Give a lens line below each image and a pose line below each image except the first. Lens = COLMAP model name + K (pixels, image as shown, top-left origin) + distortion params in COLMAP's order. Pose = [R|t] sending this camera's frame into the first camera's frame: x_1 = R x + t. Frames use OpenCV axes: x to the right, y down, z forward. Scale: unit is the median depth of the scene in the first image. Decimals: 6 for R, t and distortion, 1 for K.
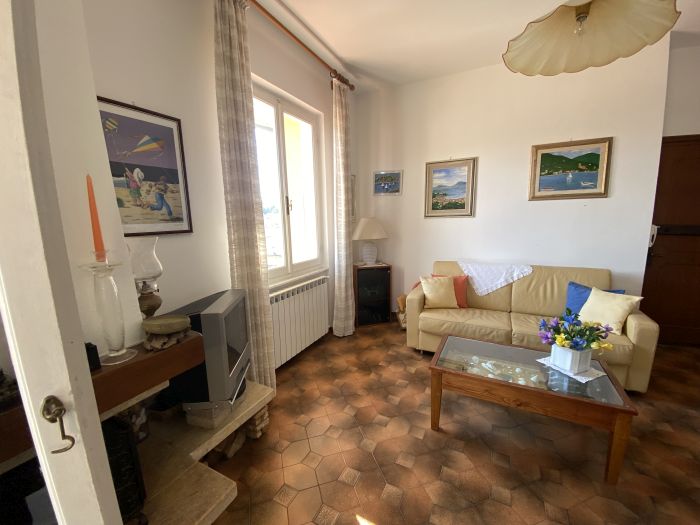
lens RADIAL K [[283.6, 0, 343.8], [0, 283.6, 264.3], [0, 0, 1]] dist [0.003160, -0.011914]
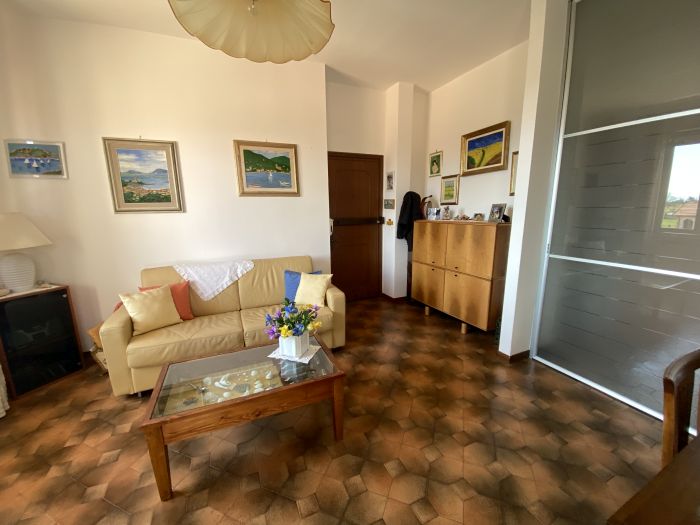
lens RADIAL K [[283.6, 0, 357.6], [0, 283.6, 269.5], [0, 0, 1]] dist [0.003160, -0.011914]
pose [[0.597745, -0.150843, 0.787368, 0.085437], [0.129239, 0.987424, 0.091055, -0.007229], [-0.791201, 0.047331, 0.609722, 0.084831]]
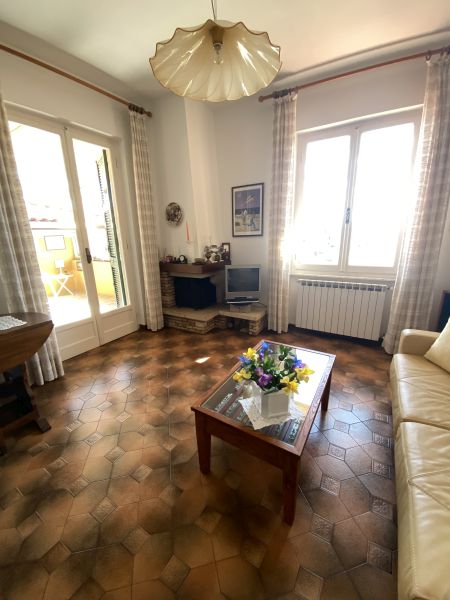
lens RADIAL K [[244.3, 0, 227.2], [0, 244.3, 300.8], [0, 0, 1]] dist [0.008417, -0.013817]
pose [[-0.055506, 0.284506, -0.957066, 0.890727], [-0.132782, 0.947926, 0.289490, -0.091407], [0.989590, 0.143150, -0.014839, 0.518172]]
